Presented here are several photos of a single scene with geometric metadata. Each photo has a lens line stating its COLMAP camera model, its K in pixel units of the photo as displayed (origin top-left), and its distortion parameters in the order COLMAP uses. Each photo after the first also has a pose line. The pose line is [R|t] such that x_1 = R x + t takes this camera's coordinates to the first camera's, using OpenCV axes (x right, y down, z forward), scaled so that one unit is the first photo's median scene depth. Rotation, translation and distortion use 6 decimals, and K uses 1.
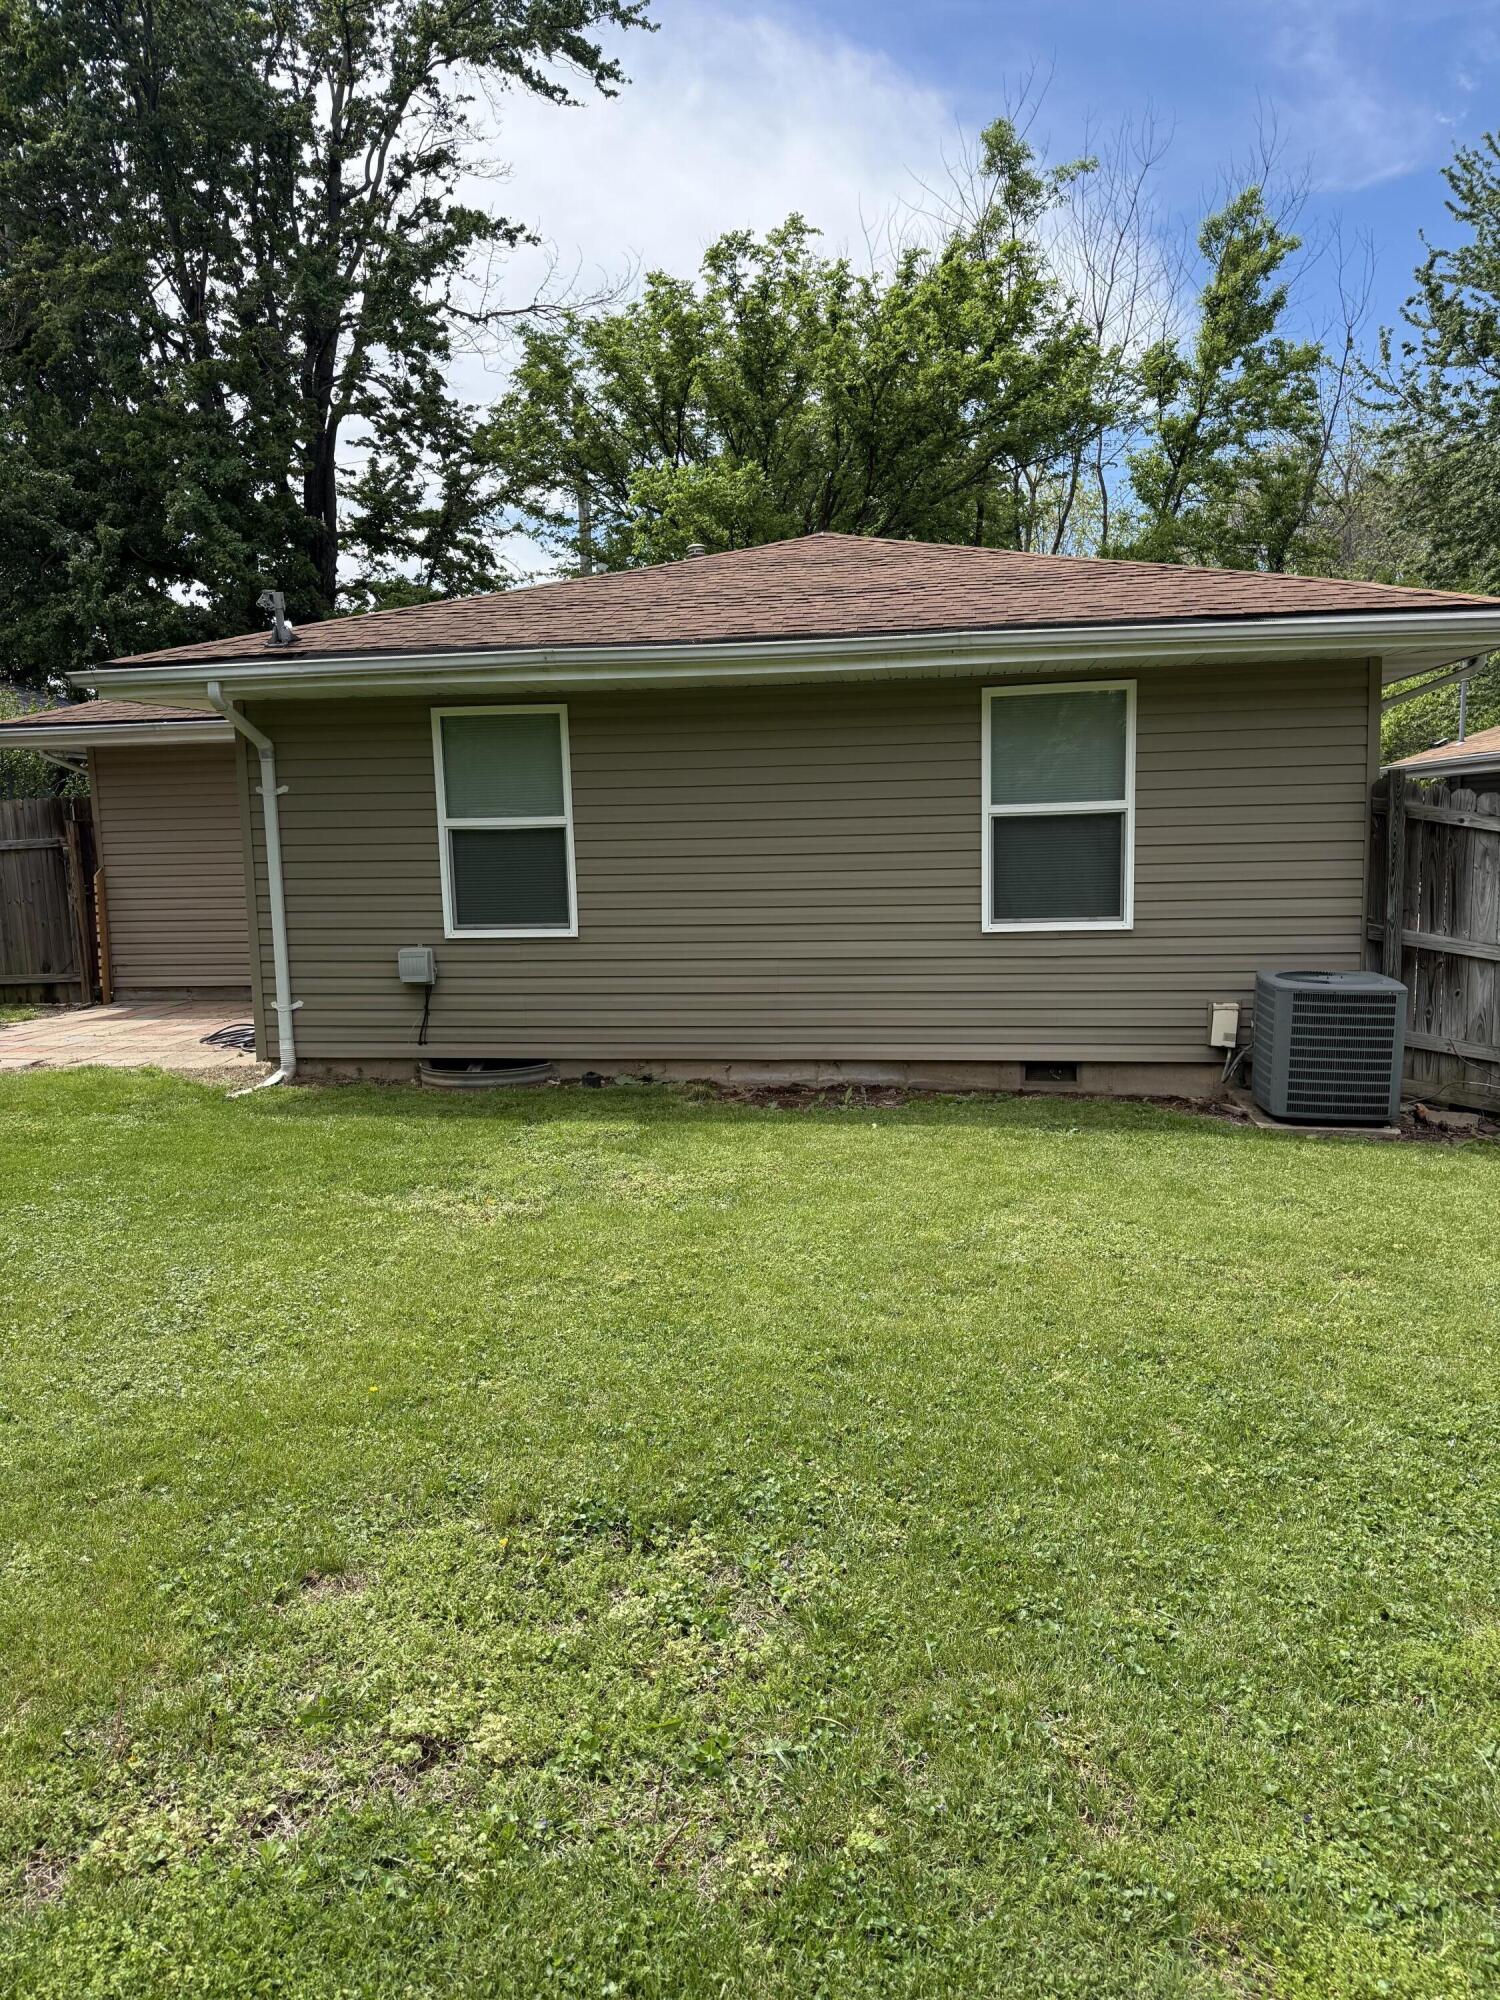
lens RADIAL K [[1394.1, 0, 748.2], [0, 1394.1, 996.9], [0, 0, 1]] dist [0.059485, -0.026508]
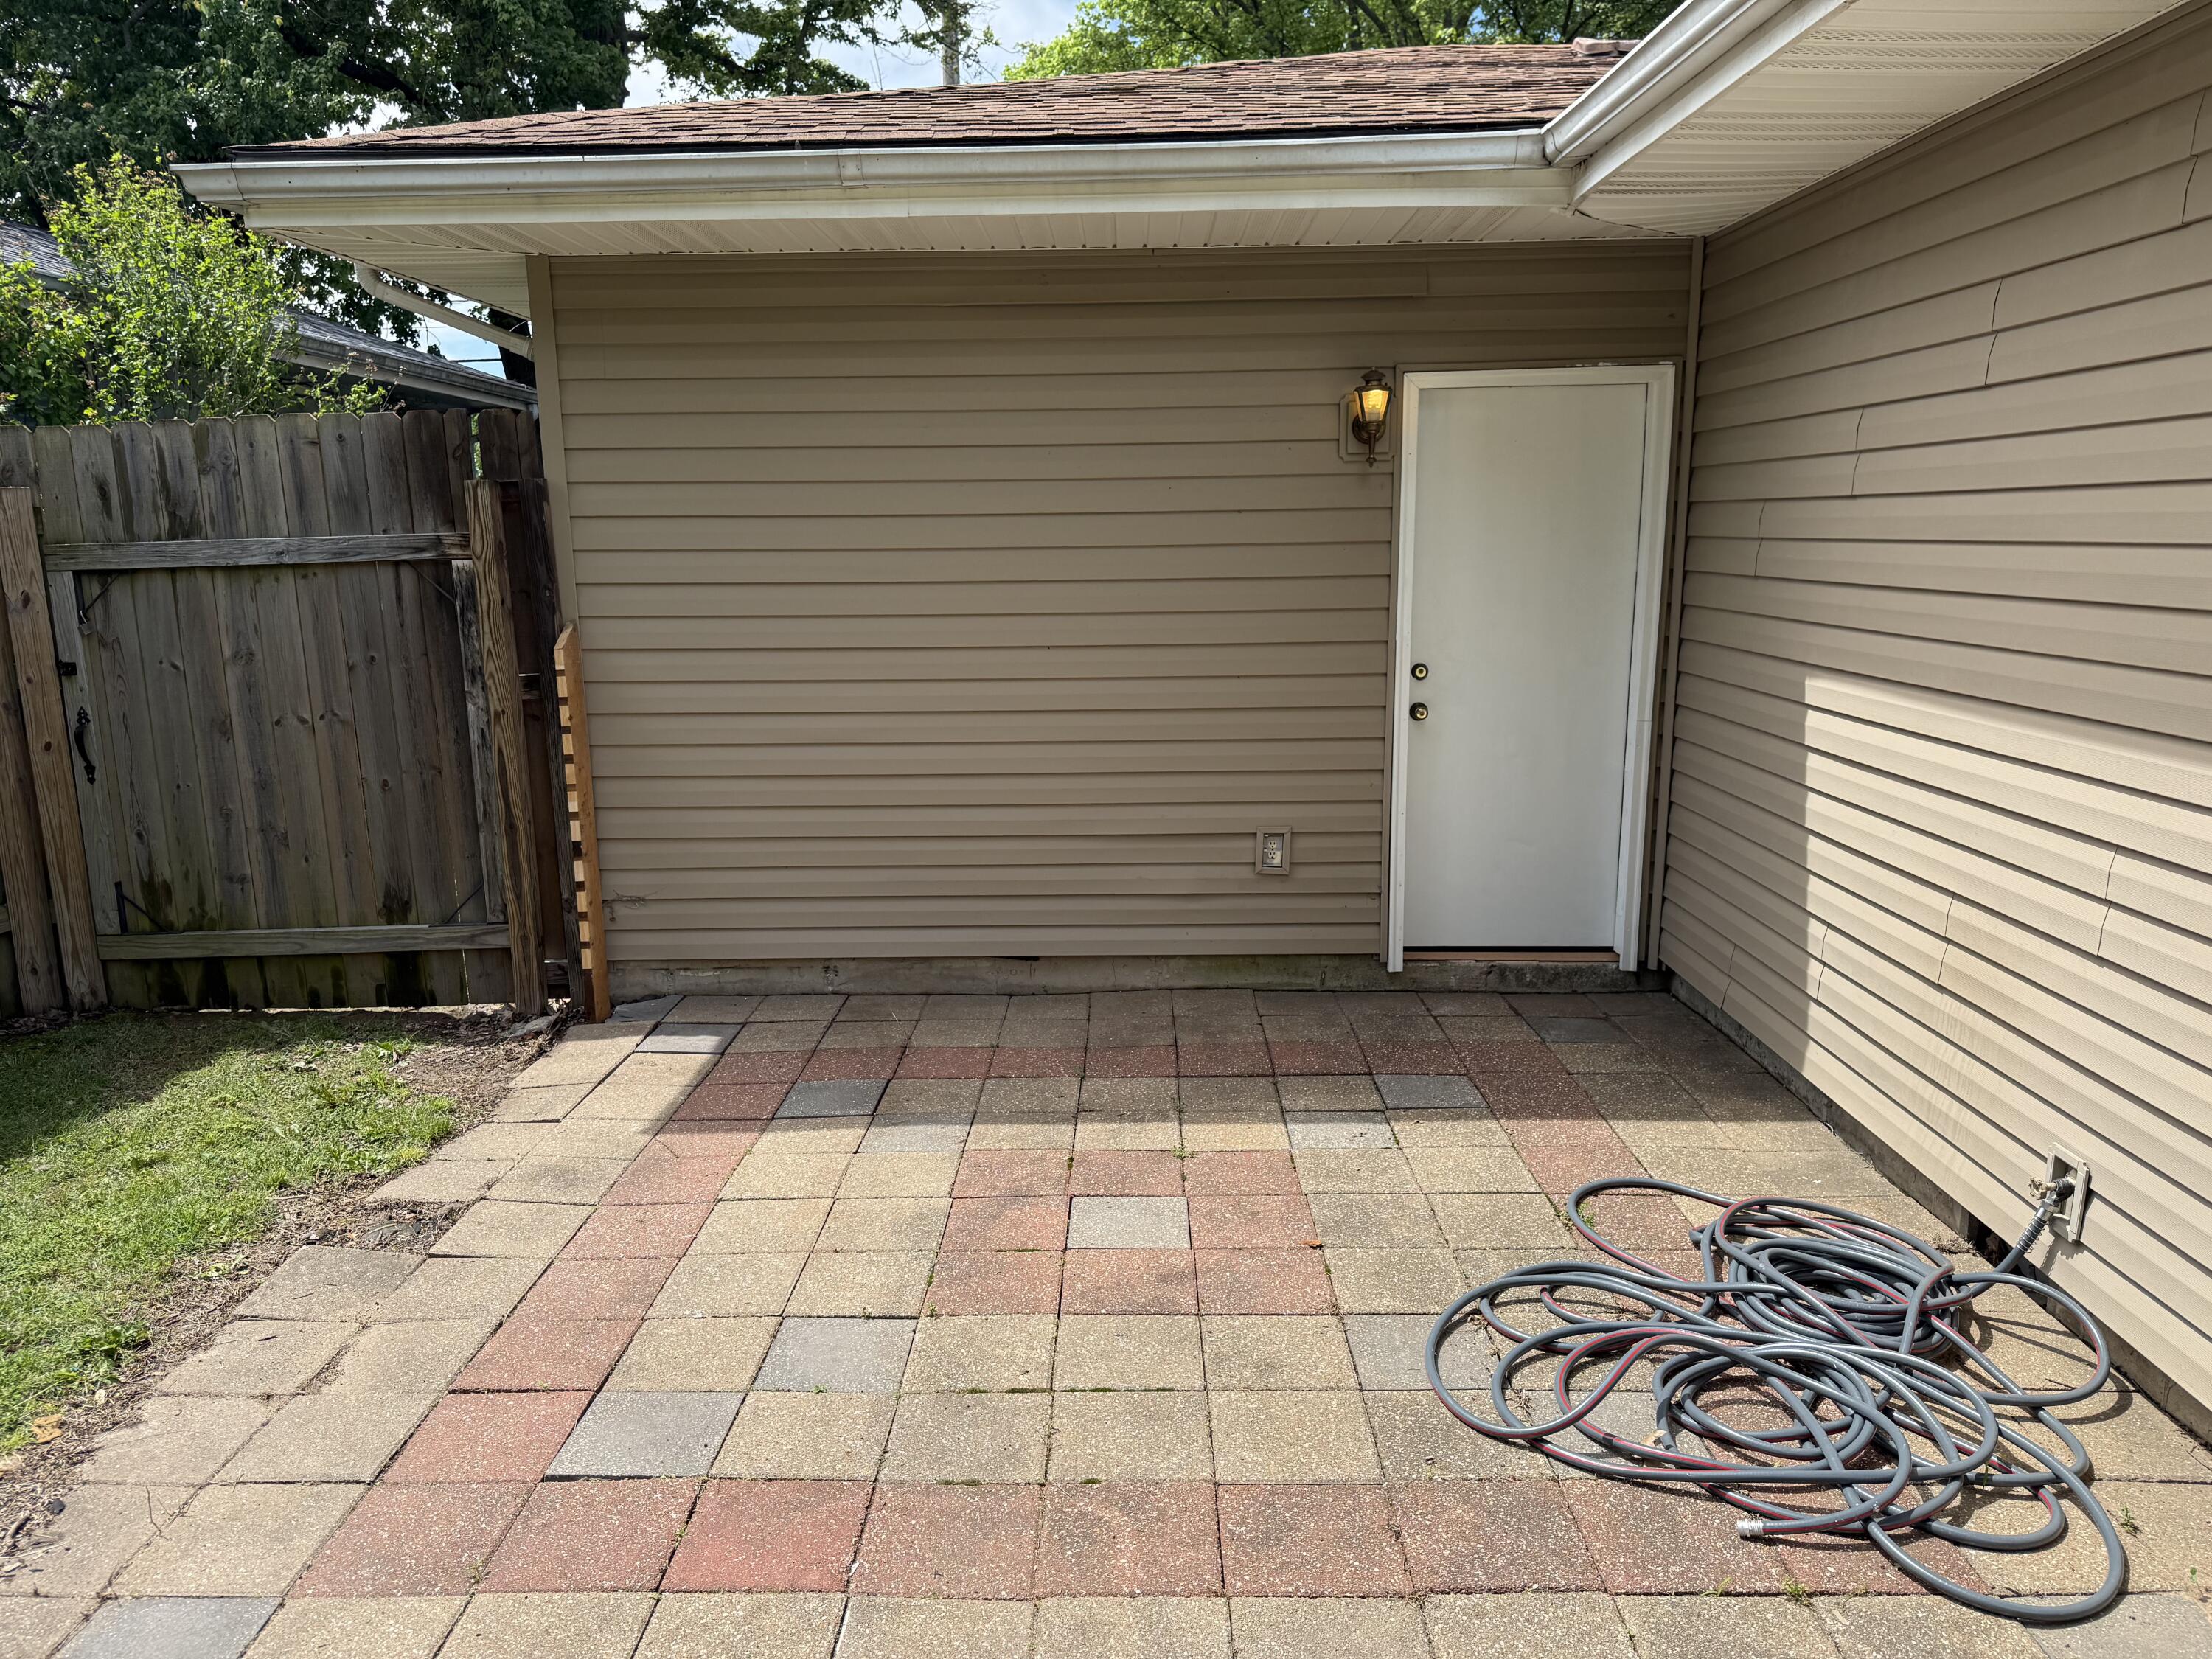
lens RADIAL K [[1541.9, 0, 1108.2], [0, 1541.9, 835.9], [0, 0, 1]] dist [0.059485, -0.026508]
pose [[0.990496, -0.014189, 0.136810, -0.380974], [0.005358, 0.997890, 0.064702, -0.063312], [-0.137439, -0.063355, 0.988482, 0.604950]]
